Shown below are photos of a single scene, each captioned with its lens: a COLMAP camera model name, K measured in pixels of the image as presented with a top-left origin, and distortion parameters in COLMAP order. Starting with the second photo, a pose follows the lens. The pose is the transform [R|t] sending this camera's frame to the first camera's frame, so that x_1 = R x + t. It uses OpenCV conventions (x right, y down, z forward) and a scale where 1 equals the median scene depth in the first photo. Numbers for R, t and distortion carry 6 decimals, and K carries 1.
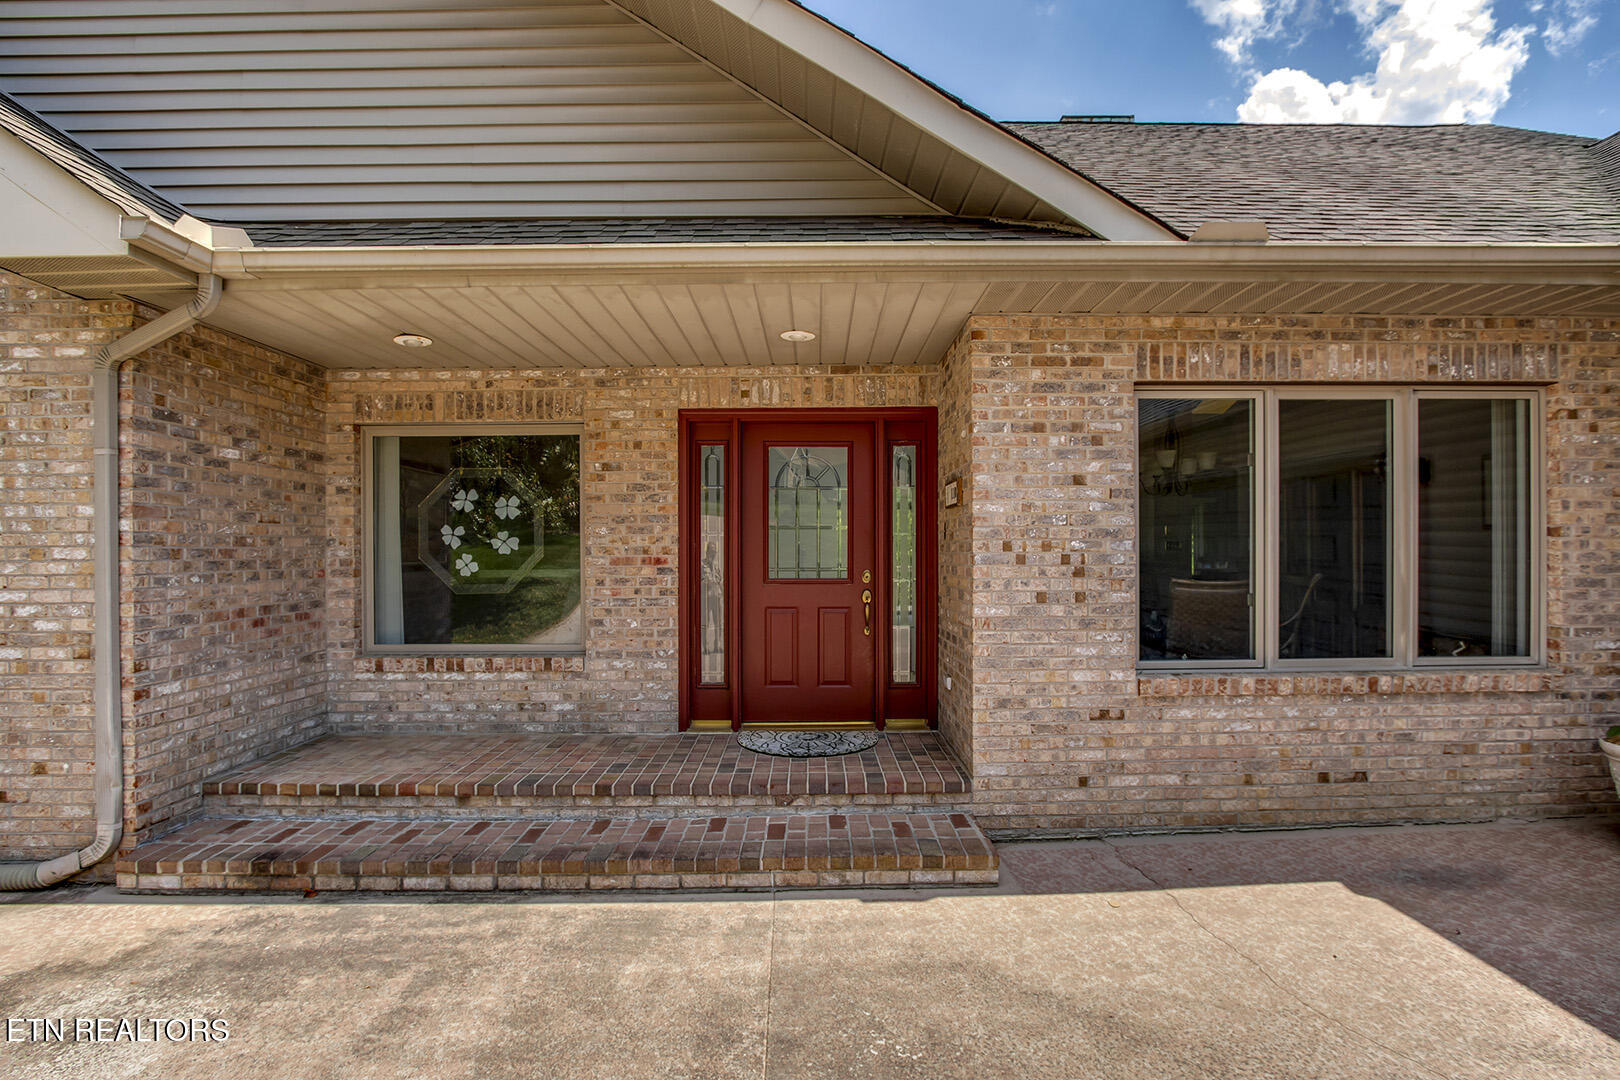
lens RADIAL K [[753.2, 0, 812.0], [0, 753.2, 553.4], [0, 0, 1]] dist [-0.021853, 0.000572]
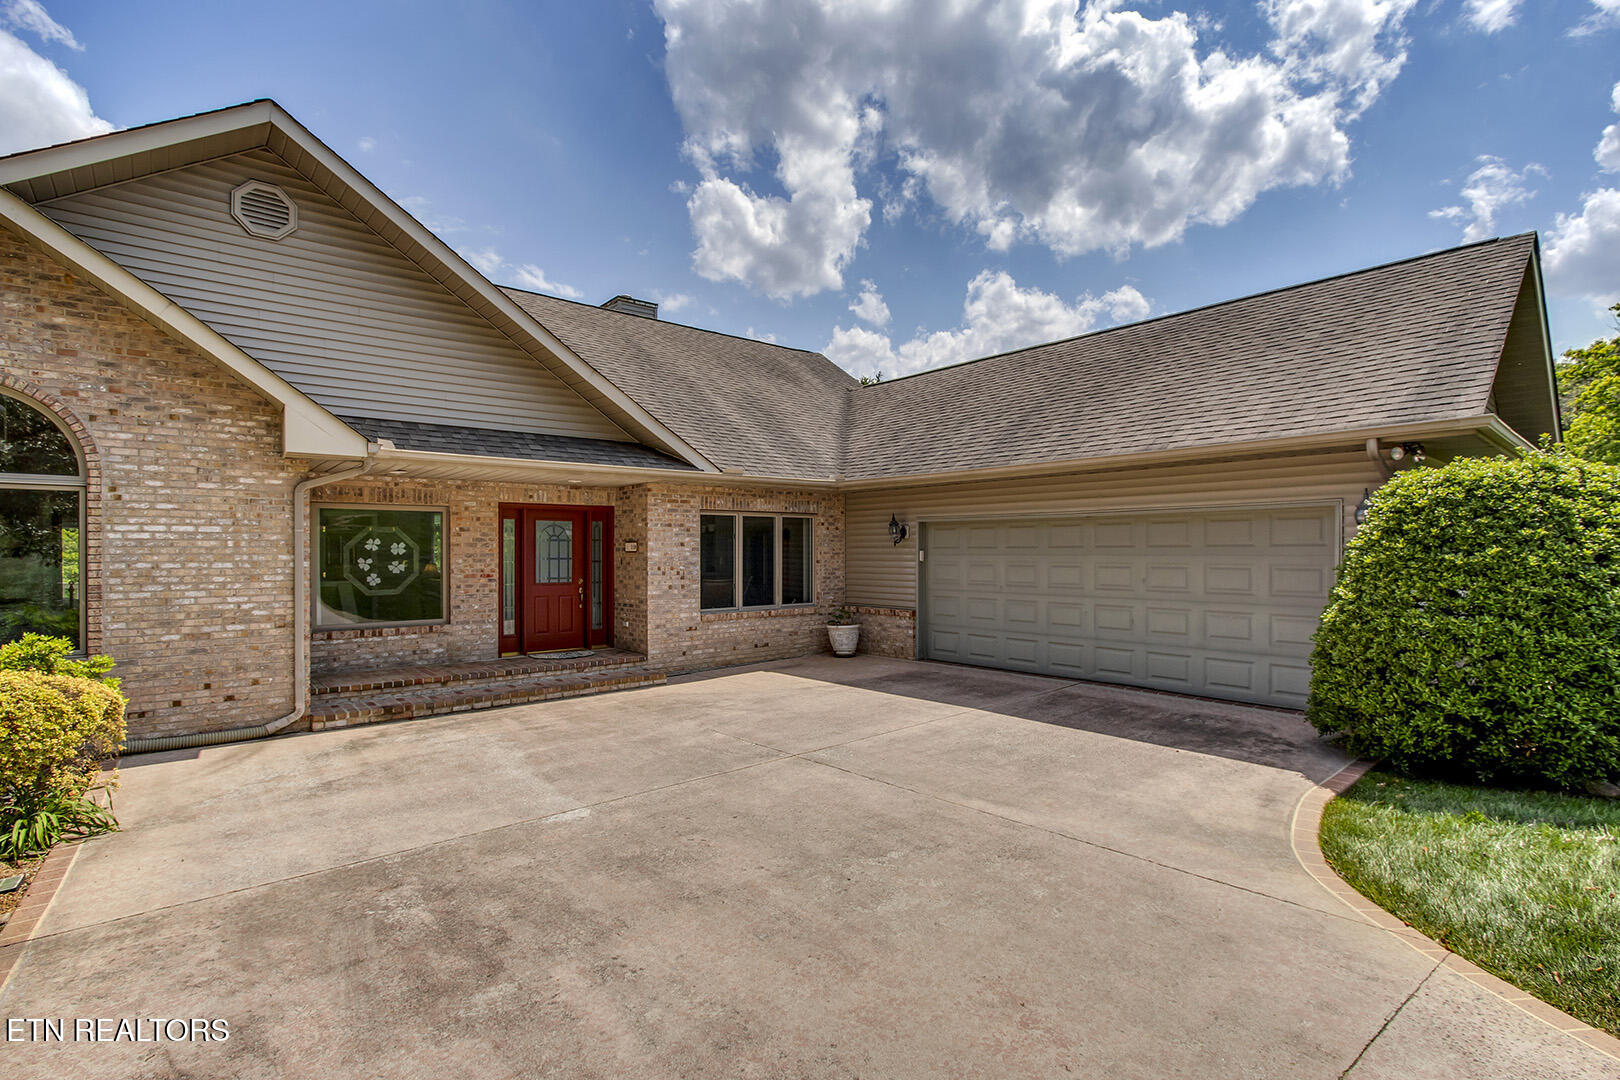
lens RADIAL K [[753.2, 0, 812.0], [0, 753.2, 553.4], [0, 0, 1]] dist [-0.021853, 0.000572]
pose [[0.767074, 0.001787, 0.641556, -1.053717], [0.000593, 0.999994, -0.003494, -0.054011], [-0.641558, 0.003061, 0.767068, -1.426962]]
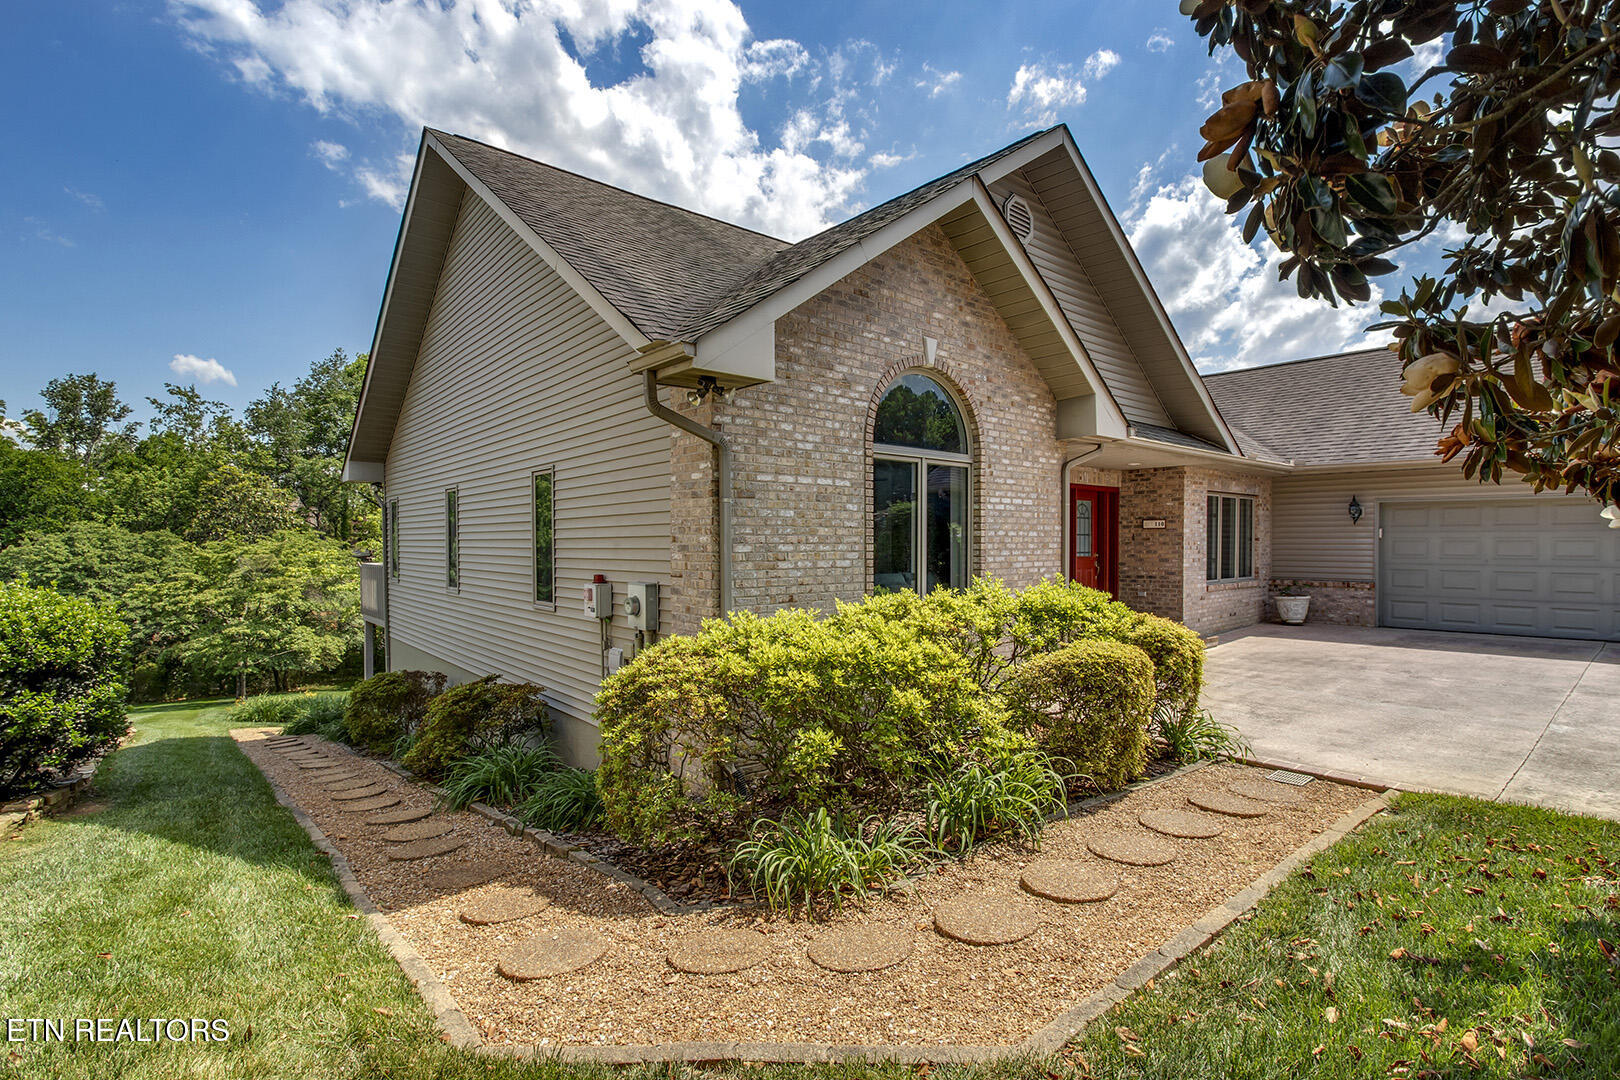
lens RADIAL K [[753.2, 0, 812.0], [0, 753.2, 553.4], [0, 0, 1]] dist [-0.021853, 0.000572]
pose [[0.765976, -0.005911, 0.642842, -2.815359], [0.000672, 0.999965, 0.008394, 0.004061], [-0.642869, -0.005998, 0.765953, -0.328124]]
